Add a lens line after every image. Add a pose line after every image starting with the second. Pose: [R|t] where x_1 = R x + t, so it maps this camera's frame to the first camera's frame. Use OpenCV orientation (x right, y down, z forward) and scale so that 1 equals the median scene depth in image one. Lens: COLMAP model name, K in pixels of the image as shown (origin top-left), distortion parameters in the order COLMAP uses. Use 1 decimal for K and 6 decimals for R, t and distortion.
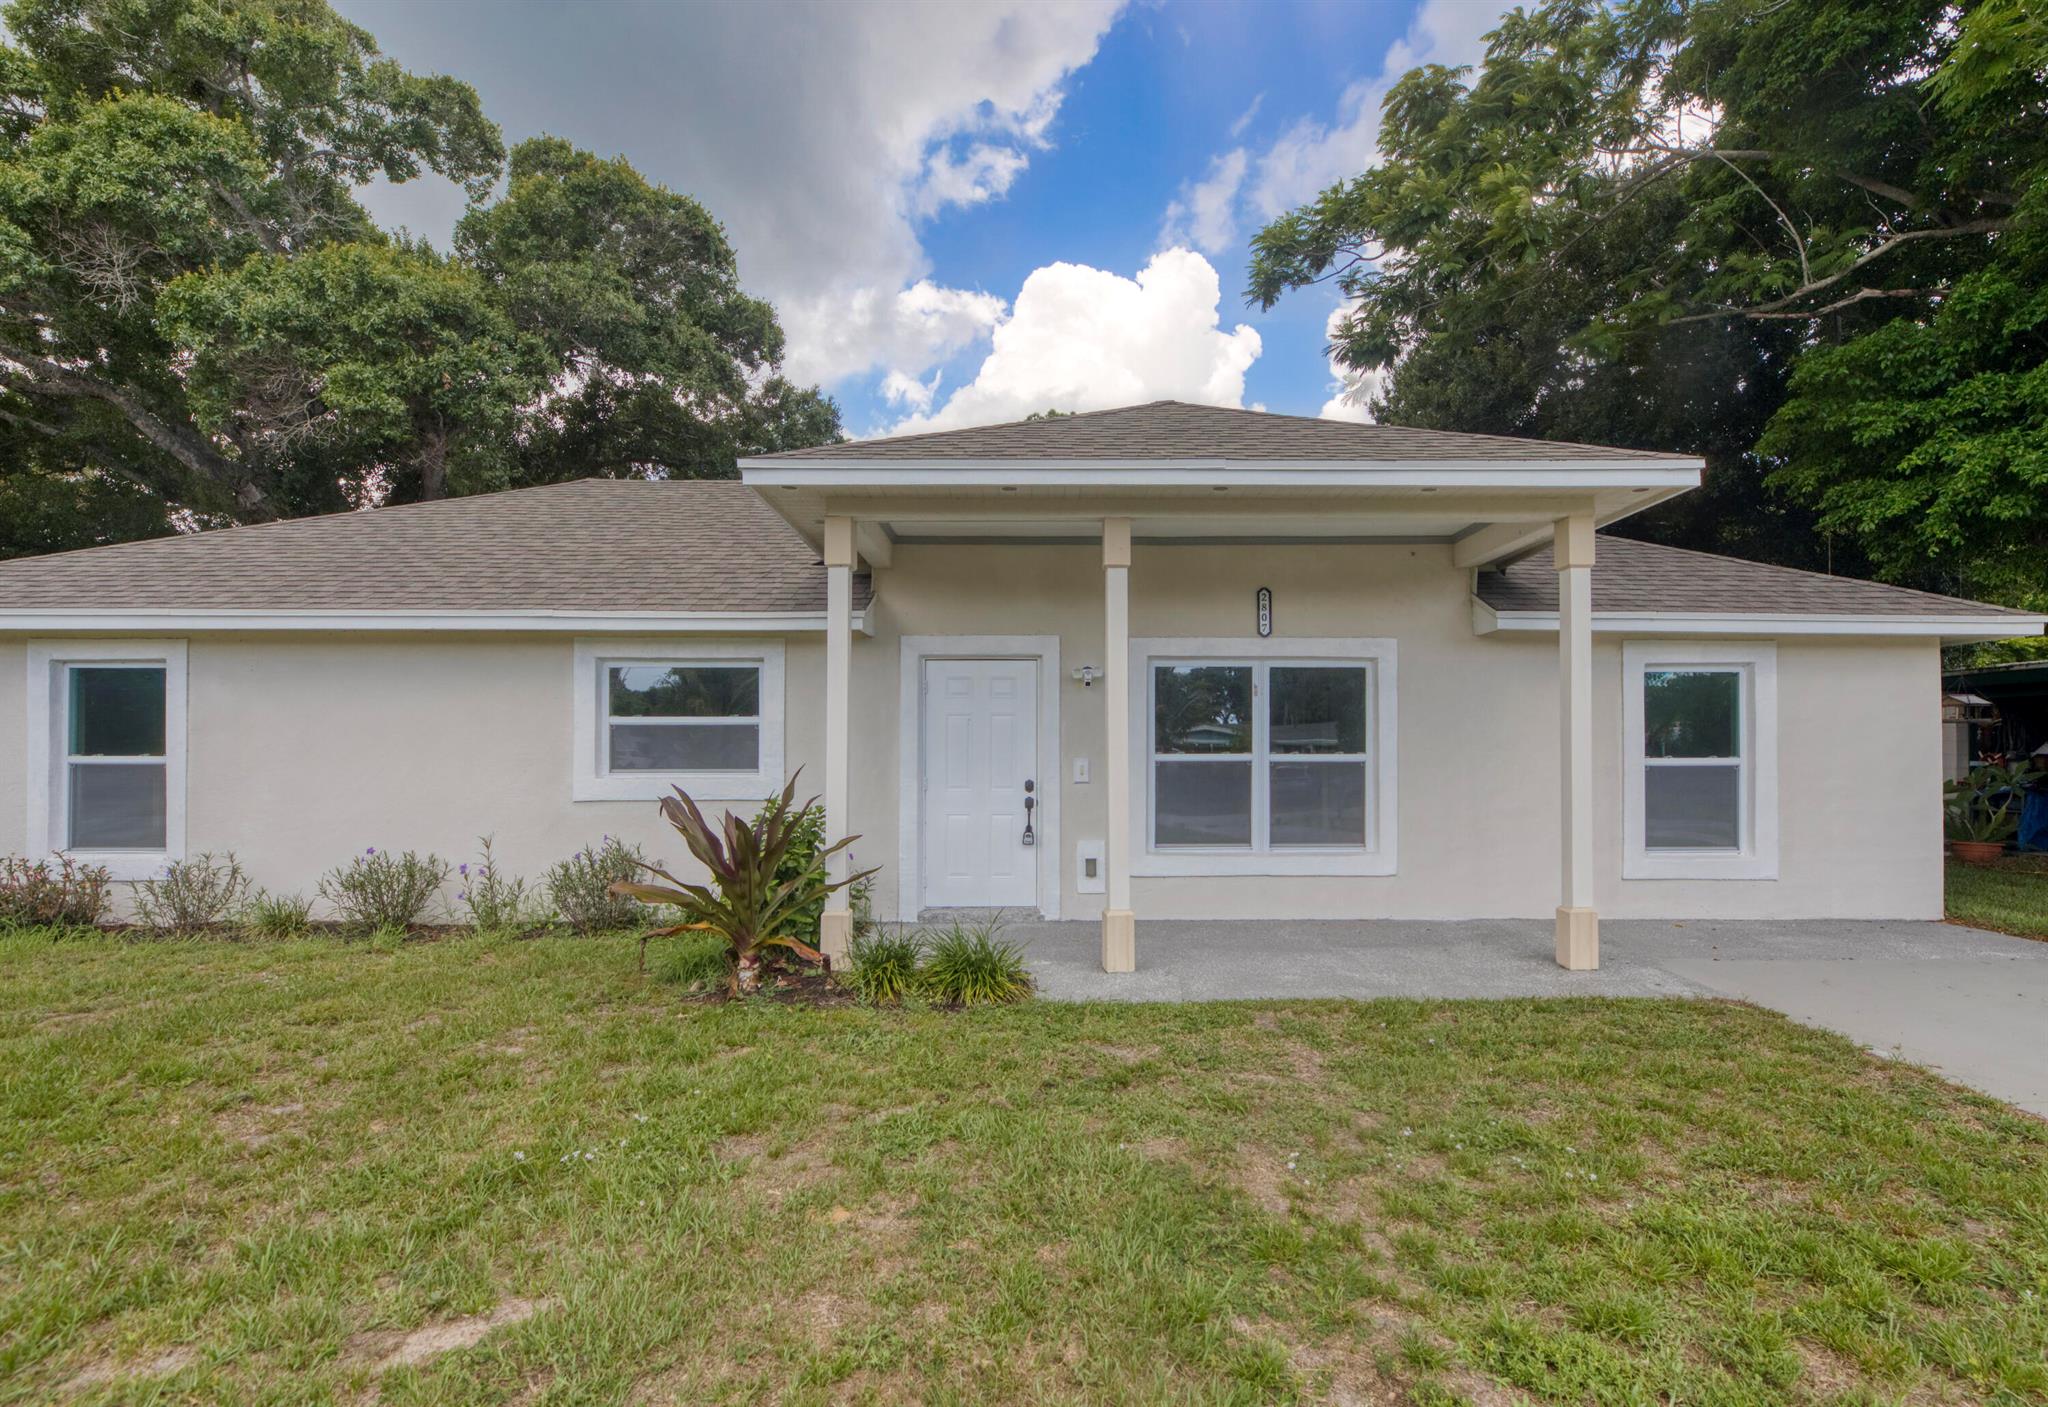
lens RADIAL K [[919.1, 0, 1027.7], [0, 919.1, 738.3], [0, 0, 1]] dist [-0.001564, -0.003739]
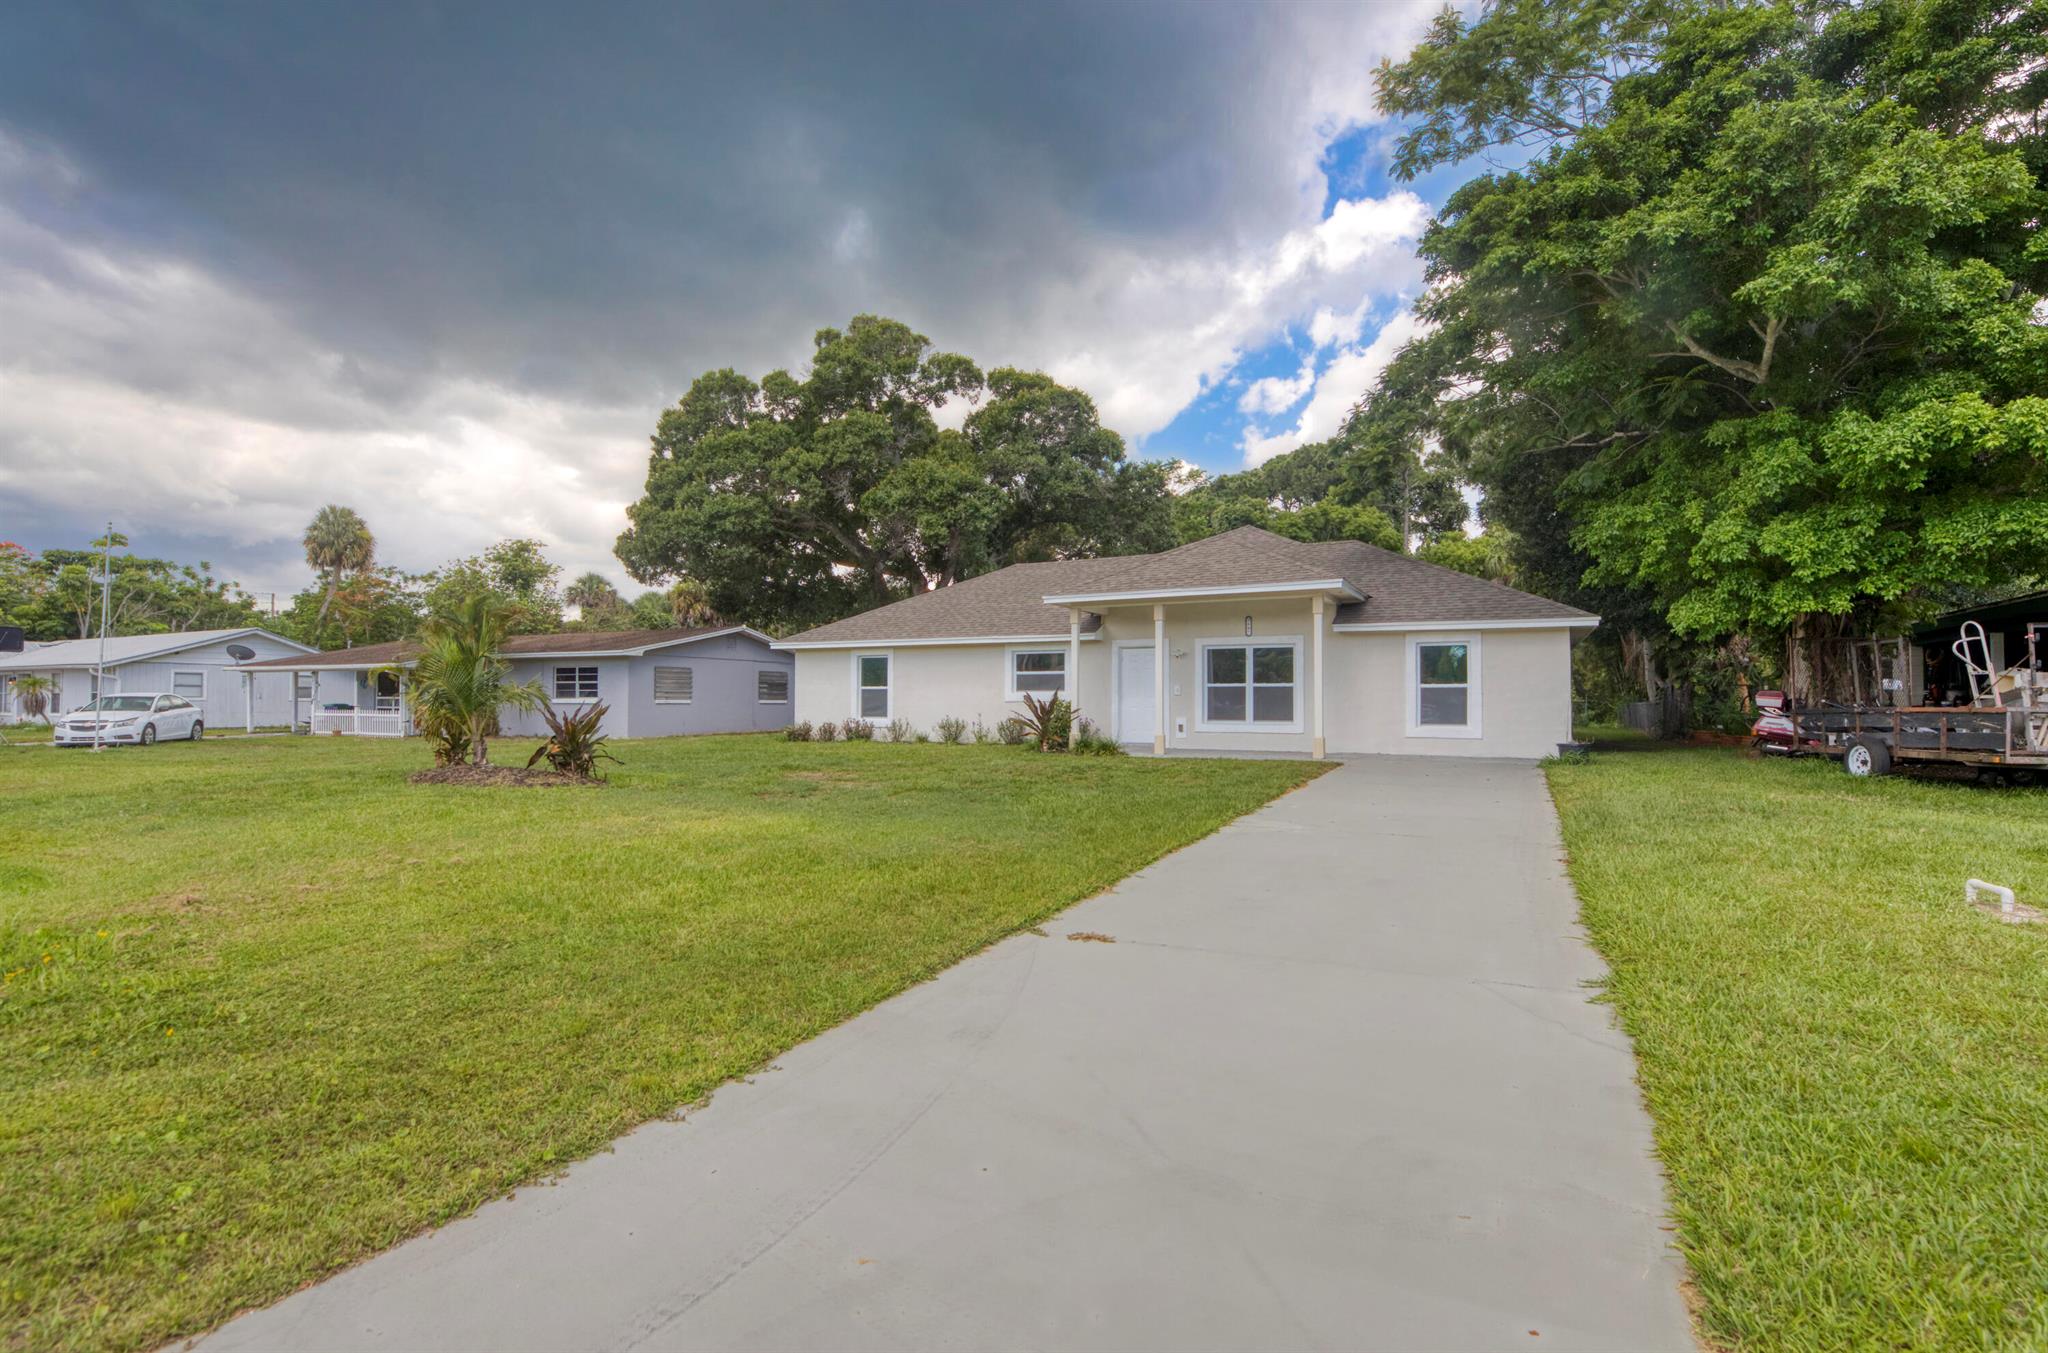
lens RADIAL K [[959.3, 0, 1024.0], [0, 959.3, 676.5], [0, 0, 1]] dist [-0.001640, -0.000079]
pose [[0.881516, -0.010361, -0.472040, 0.936520], [0.006317, 0.999929, -0.010152, 0.020556], [0.472112, 0.005968, 0.881519, -1.552910]]
